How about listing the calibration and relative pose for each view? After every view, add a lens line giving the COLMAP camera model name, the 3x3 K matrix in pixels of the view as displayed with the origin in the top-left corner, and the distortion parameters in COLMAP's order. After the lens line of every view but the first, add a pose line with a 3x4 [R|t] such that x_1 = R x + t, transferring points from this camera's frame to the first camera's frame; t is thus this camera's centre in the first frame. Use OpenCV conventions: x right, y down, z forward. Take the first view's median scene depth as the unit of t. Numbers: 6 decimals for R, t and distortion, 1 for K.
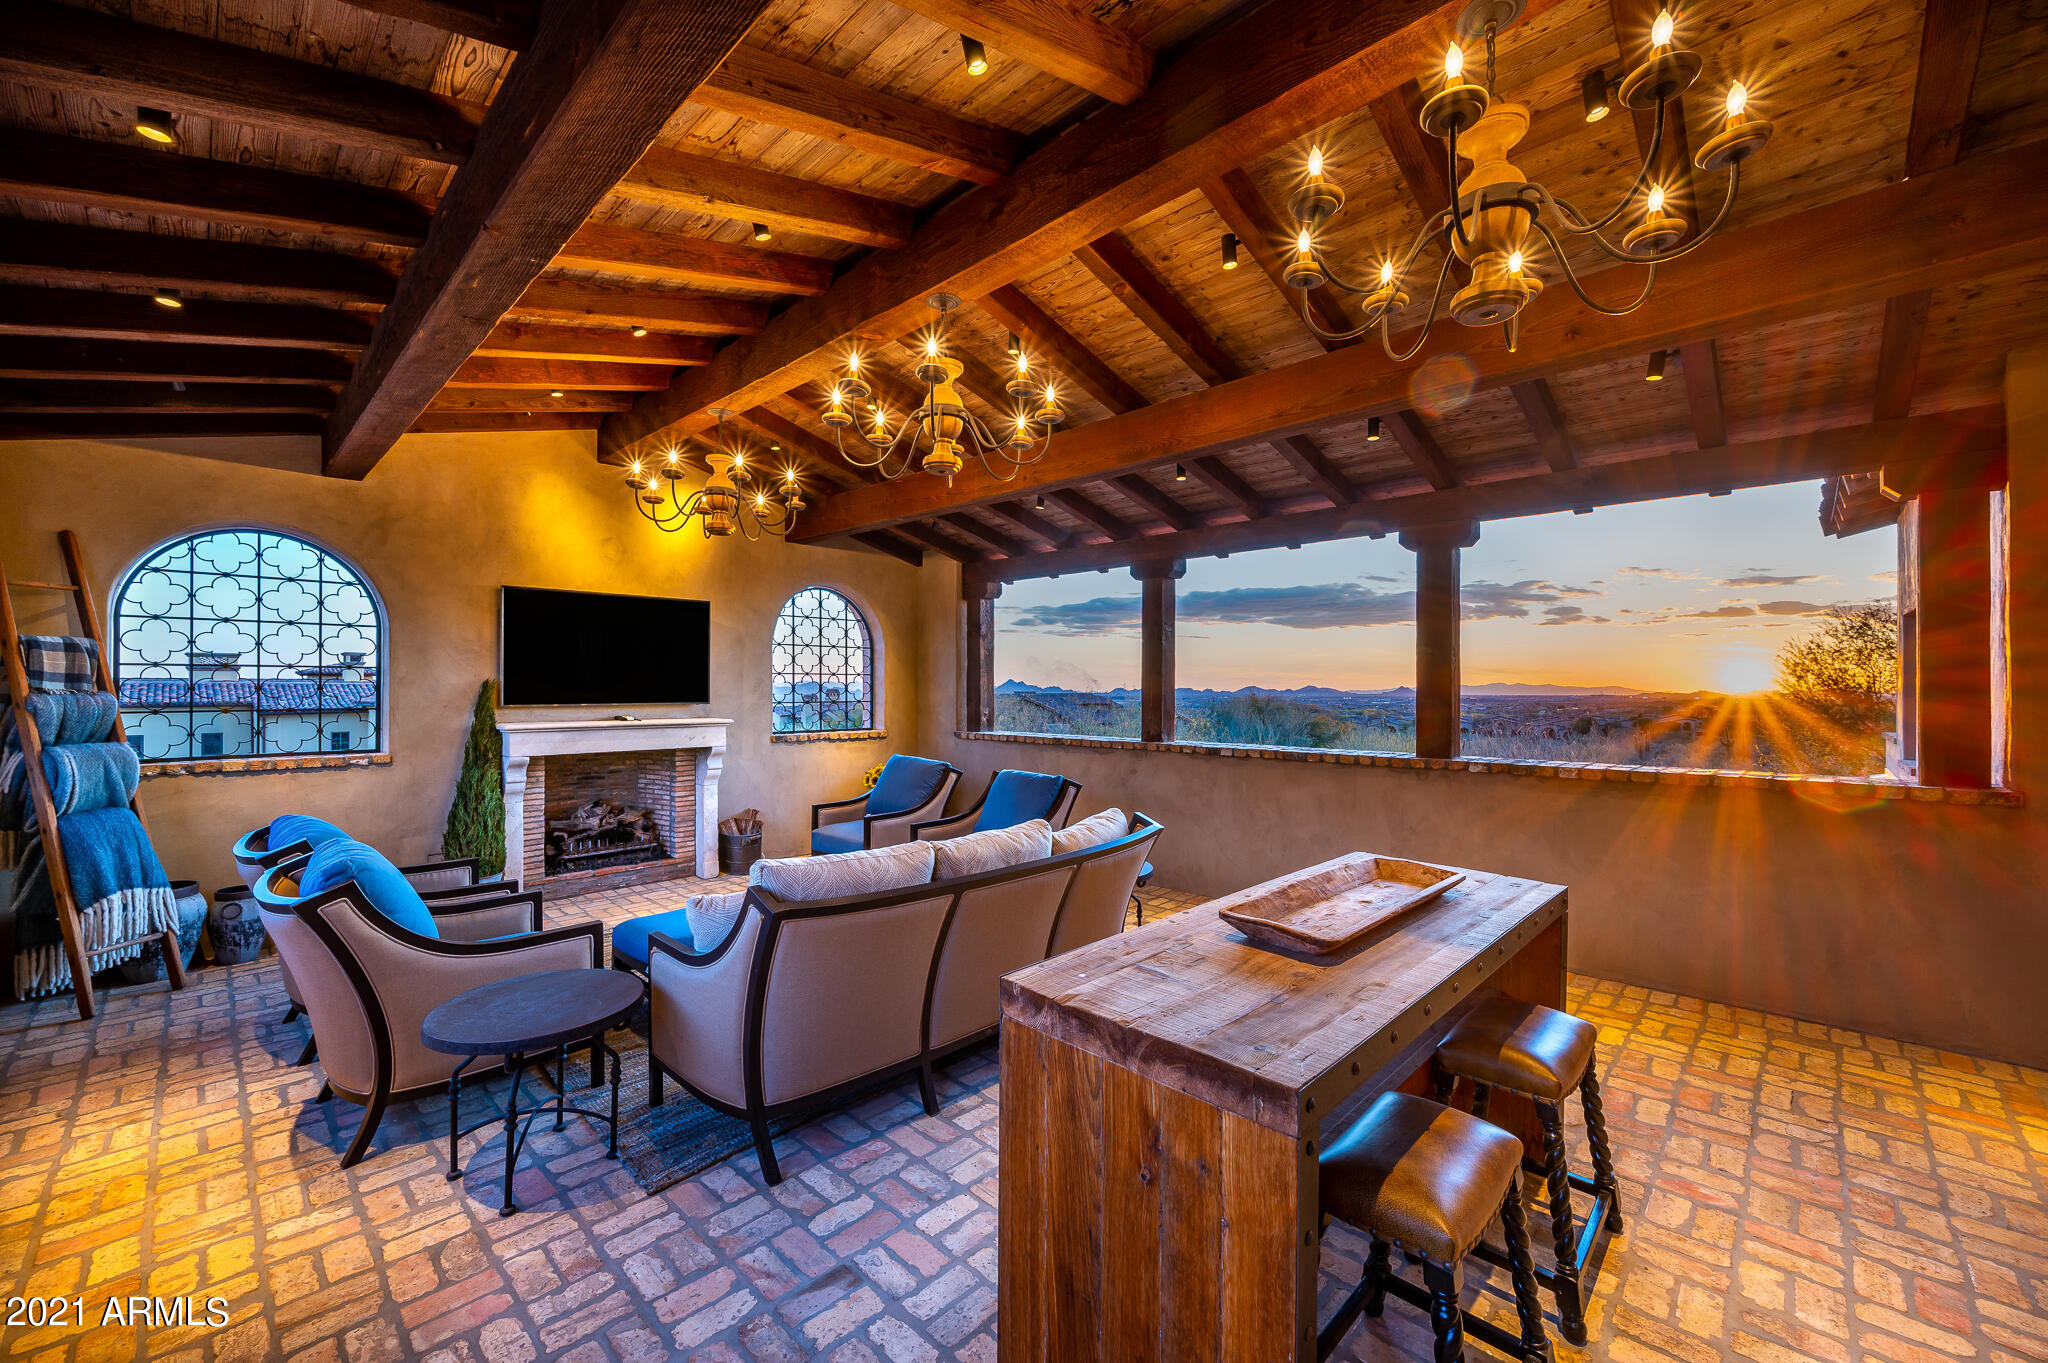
lens RADIAL K [[814.7, 0, 1068.7], [0, 814.7, 685.6], [0, 0, 1]] dist [-0.001642, -0.000145]
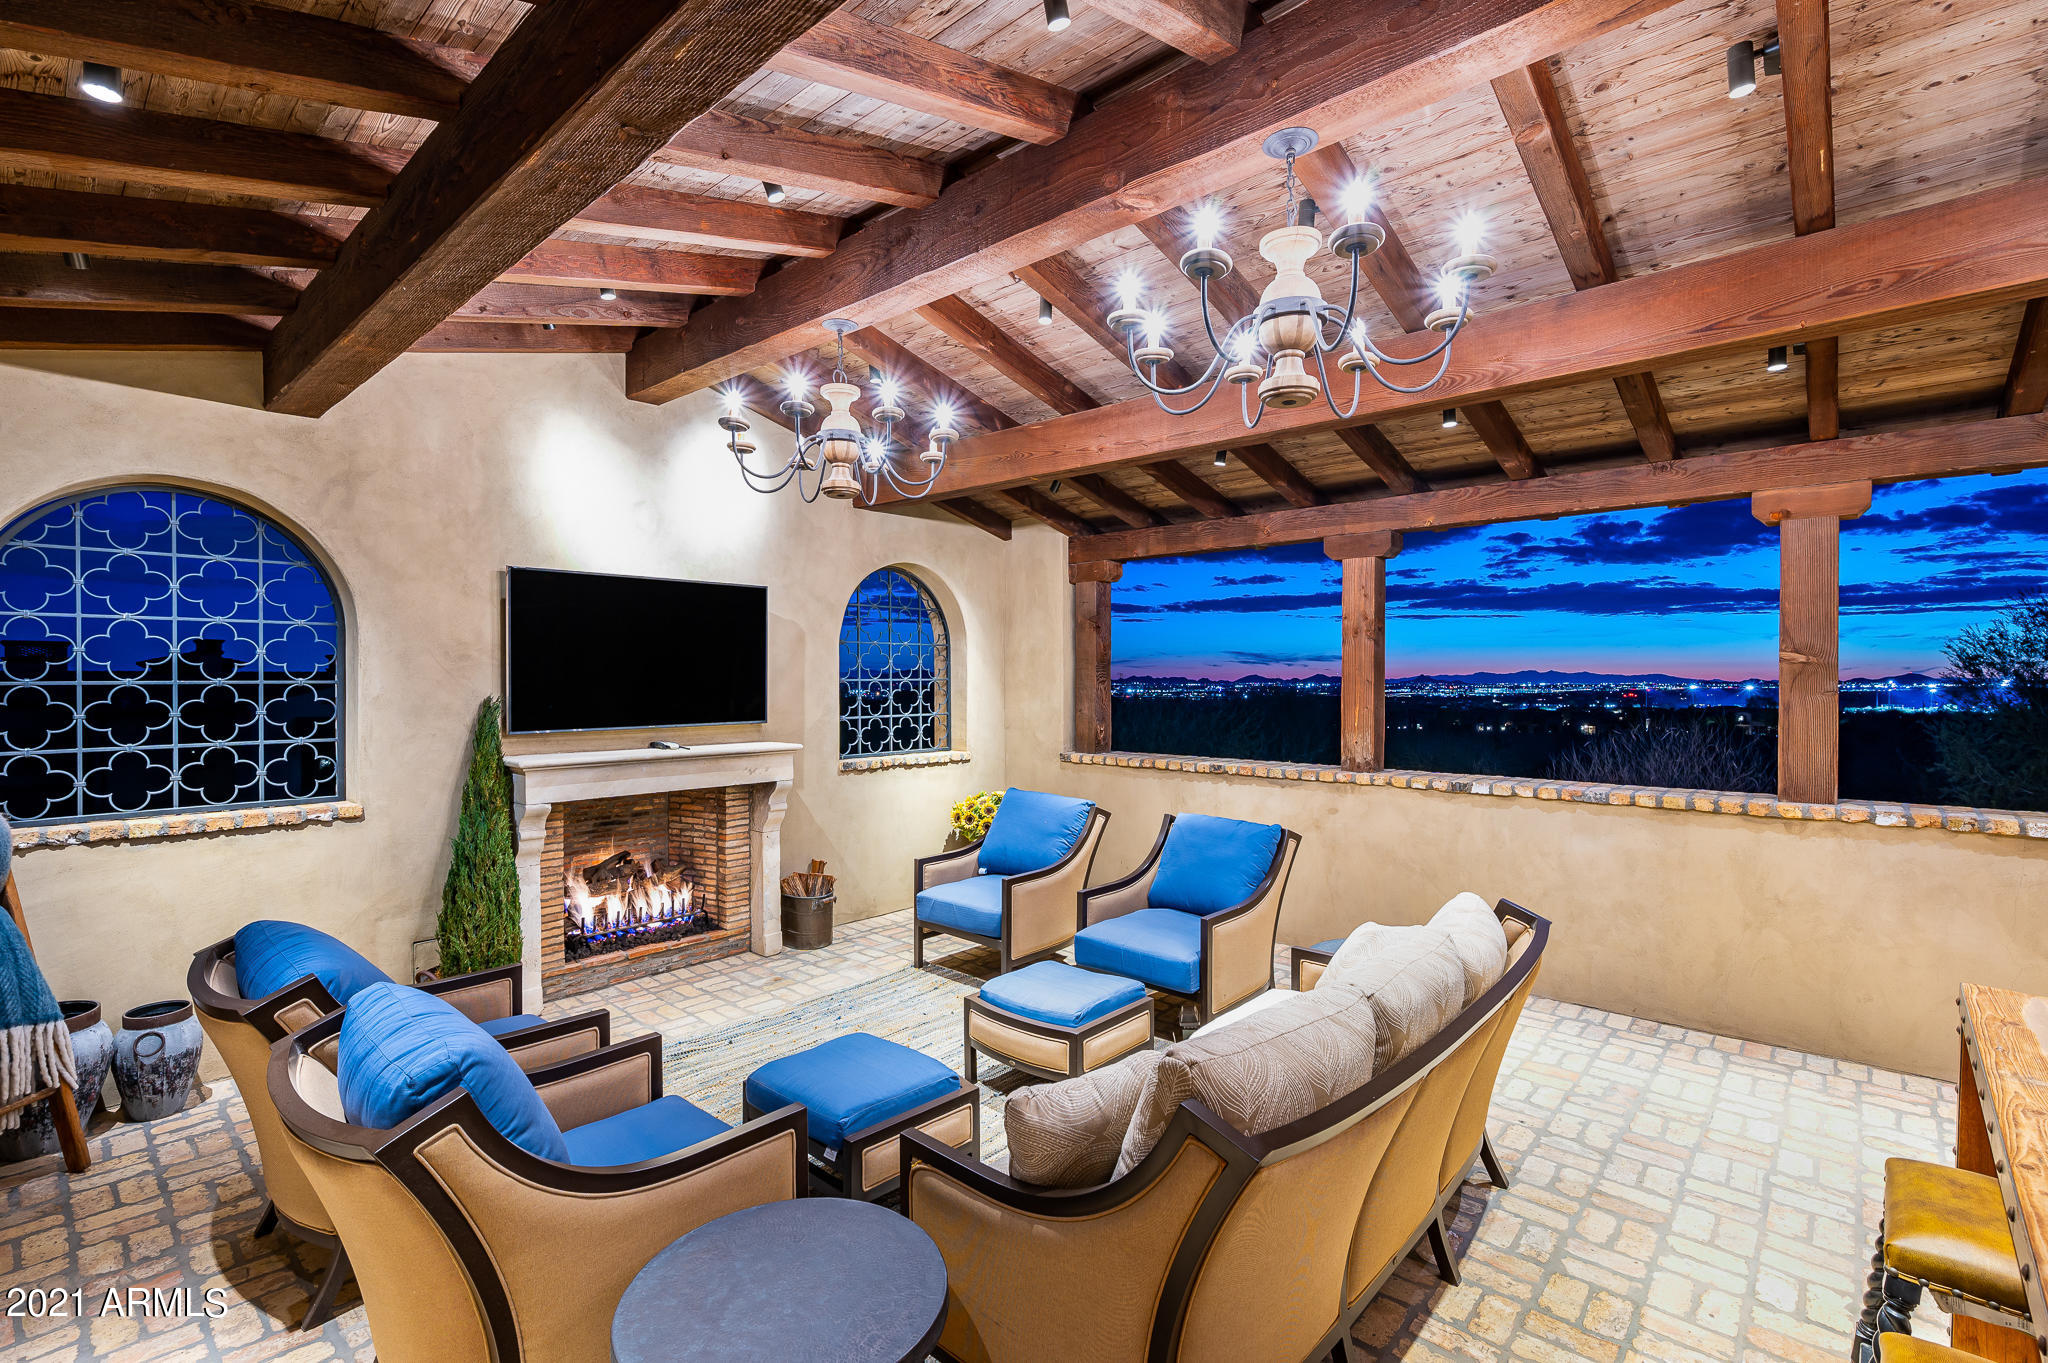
lens RADIAL K [[901.0, 0, 1022.0], [0, 901.0, 680.1], [0, 0, 1]] dist [0.001570, 0.000251]
pose [[0.999525, -0.001300, 0.030793, -0.269219], [0.000912, 0.999920, 0.012619, -0.032275], [-0.030807, -0.012584, 0.999446, 0.187212]]
